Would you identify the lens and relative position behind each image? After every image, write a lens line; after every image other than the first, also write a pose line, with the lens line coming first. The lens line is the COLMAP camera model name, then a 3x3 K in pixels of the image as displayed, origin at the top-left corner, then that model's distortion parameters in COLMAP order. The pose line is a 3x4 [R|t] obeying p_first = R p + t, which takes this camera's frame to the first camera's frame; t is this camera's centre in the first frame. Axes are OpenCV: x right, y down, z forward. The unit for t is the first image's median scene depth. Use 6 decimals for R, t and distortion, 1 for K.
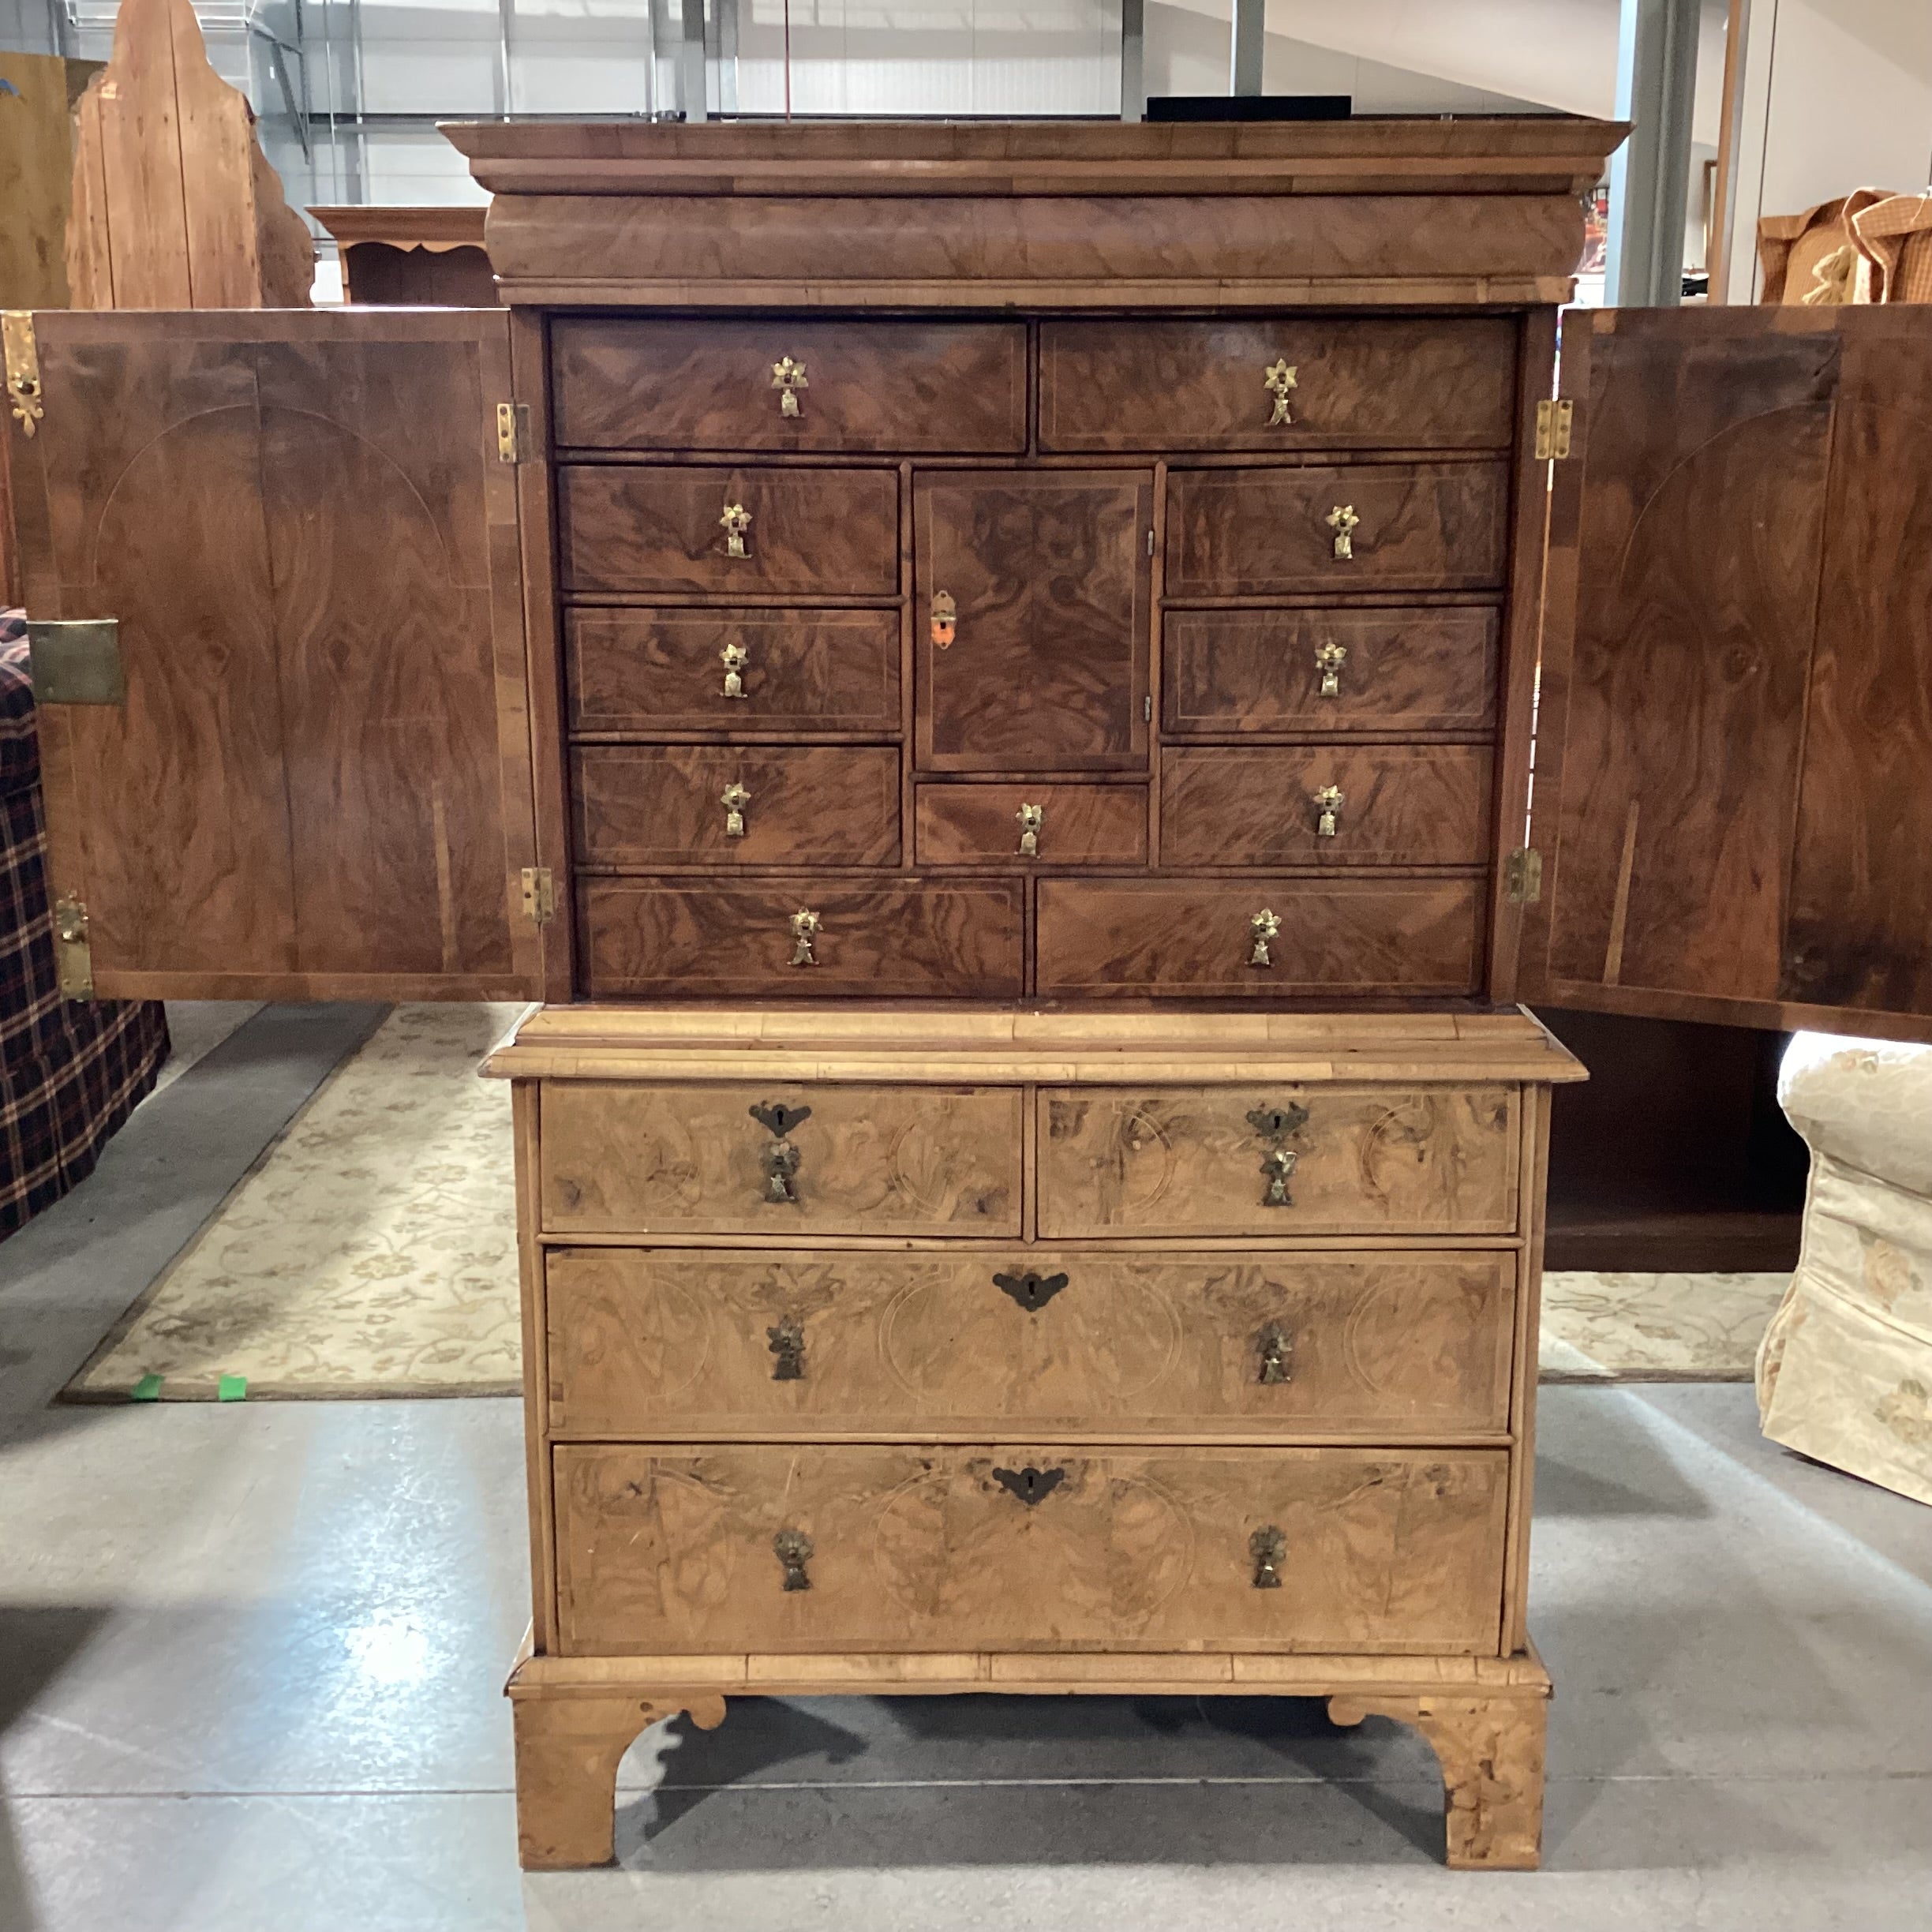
lens RADIAL K [[2363.6, 0, 1014.1], [0, 2363.6, 1020.8], [0, 0, 1]] dist [0.049063, 0.000000]
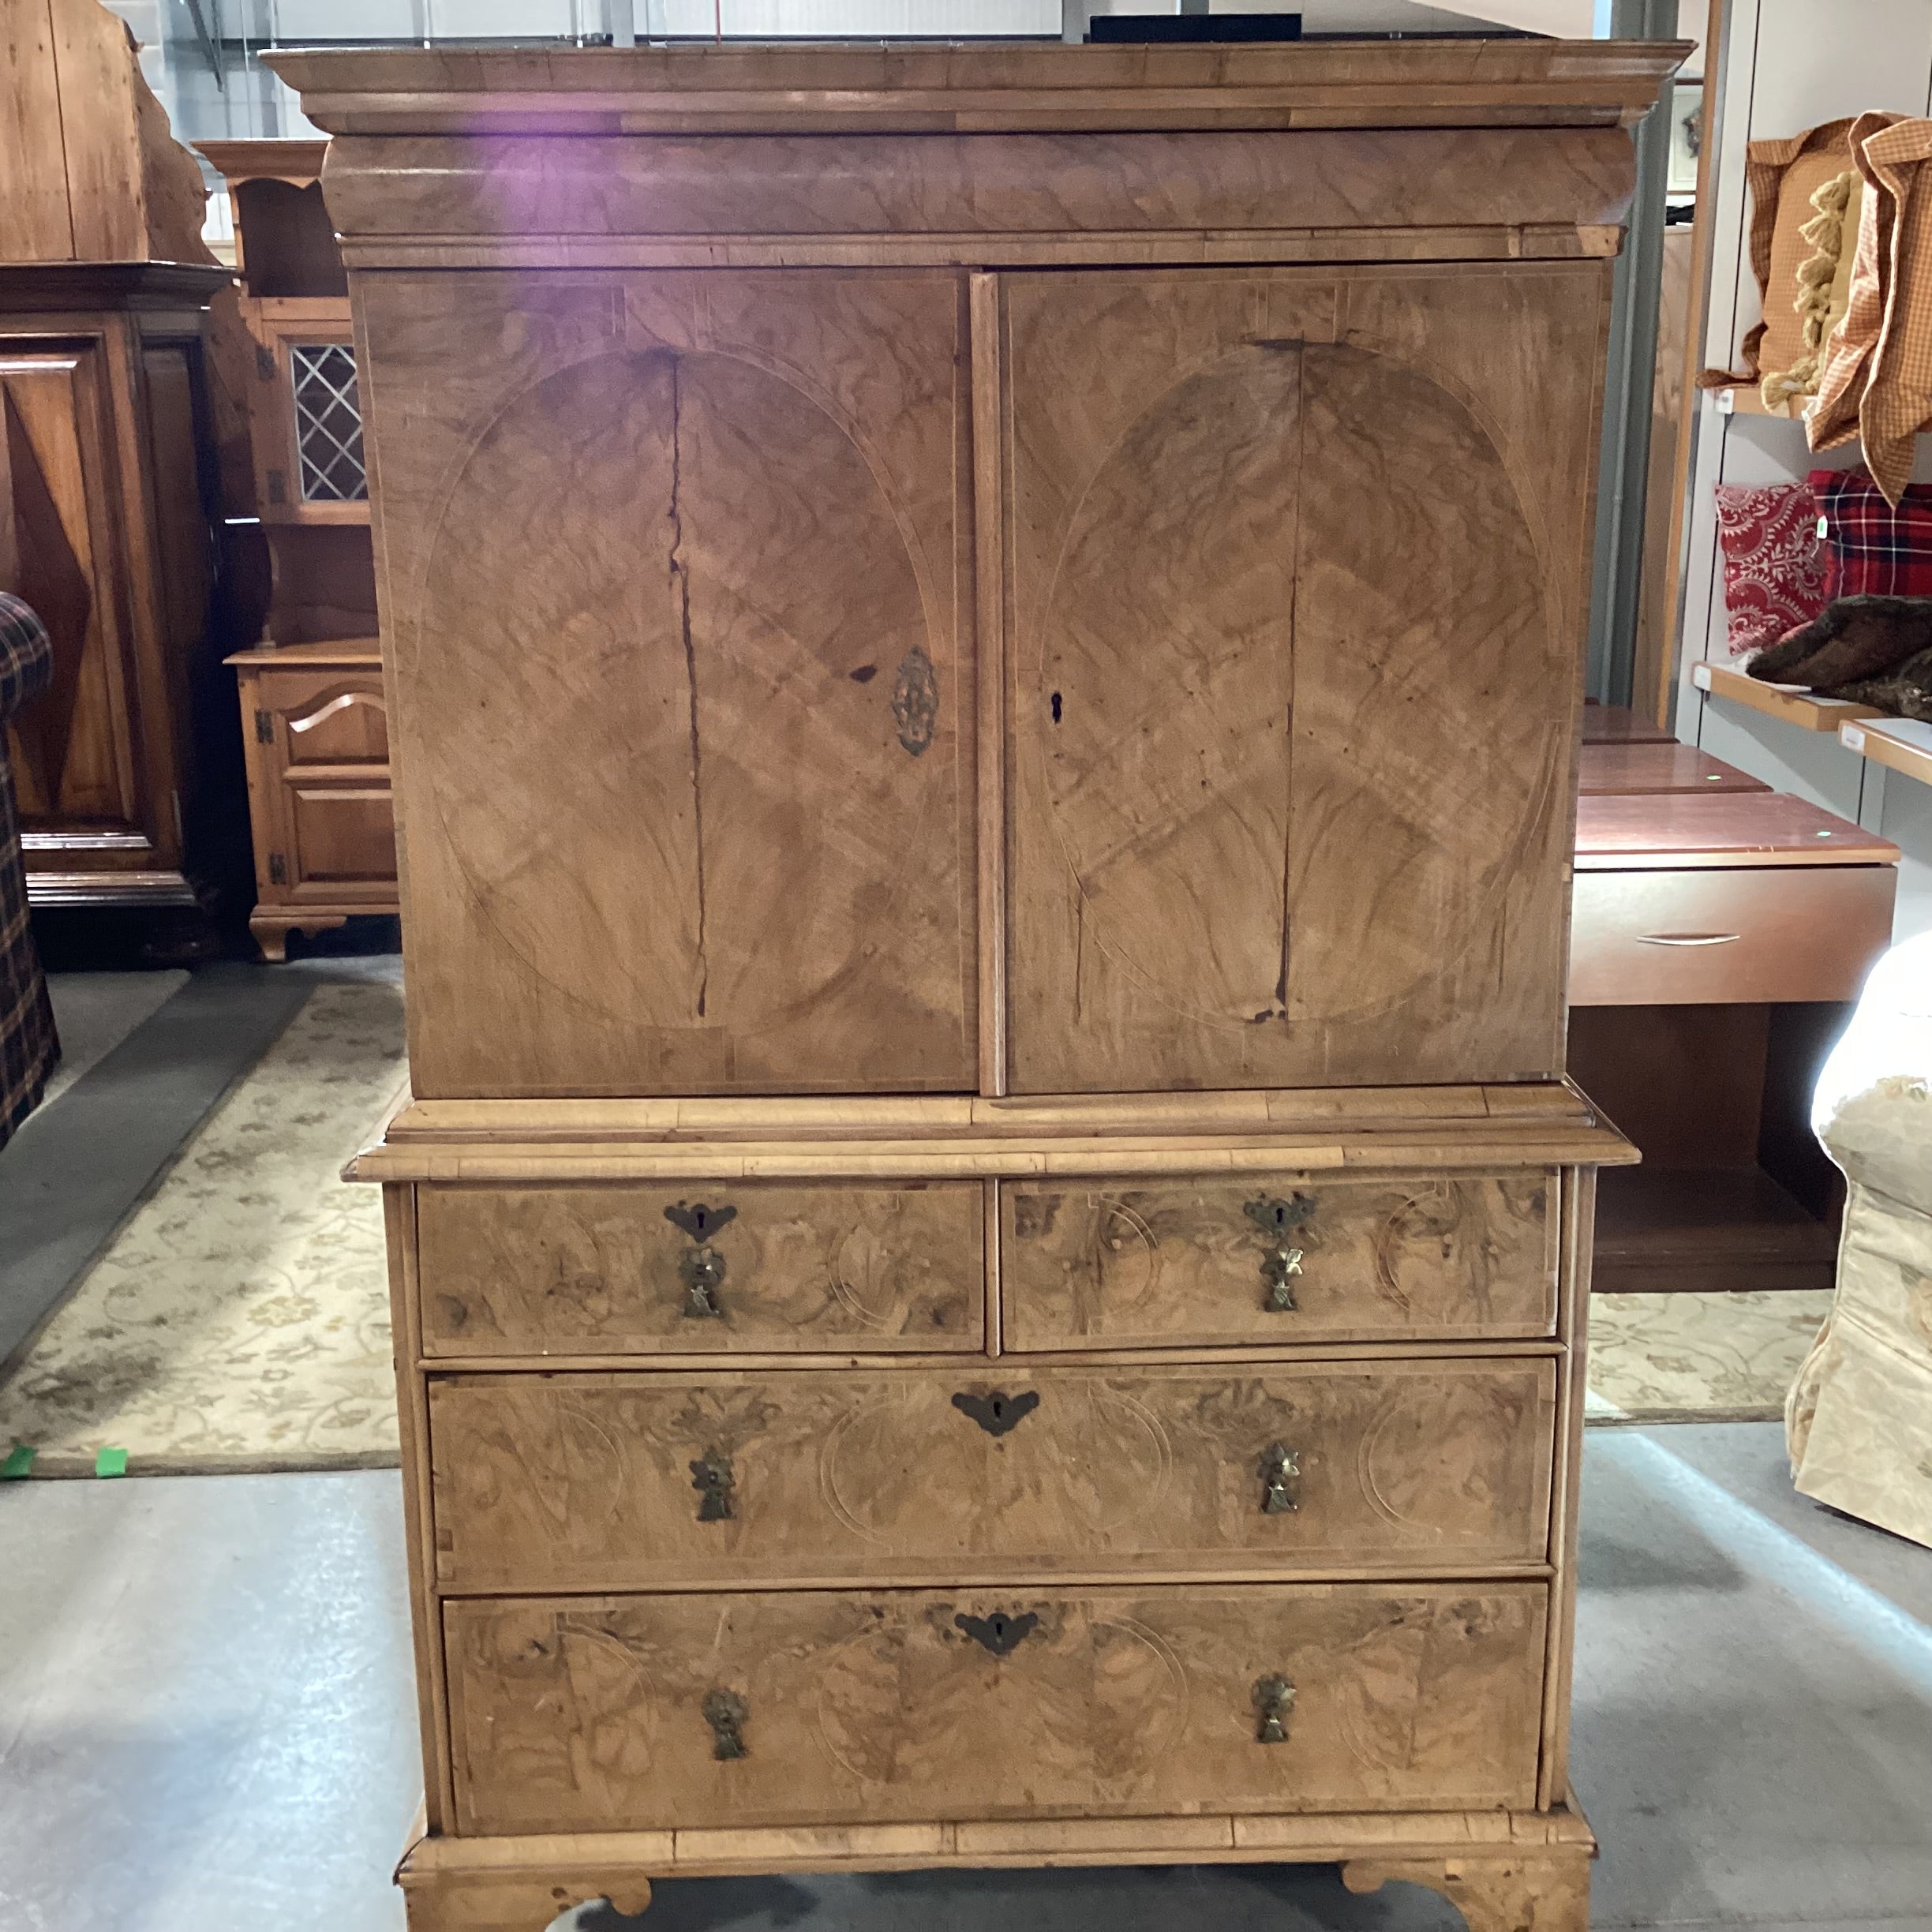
lens RADIAL K [[2363.6, 0, 1014.8], [0, 2363.6, 1009.2], [0, 0, 1]] dist [0.049063, 0.000000]
pose [[0.999670, -0.015249, 0.020672, -0.001748], [0.014753, 0.999605, 0.023921, -0.053830], [-0.021029, -0.023608, 0.999500, 0.142501]]
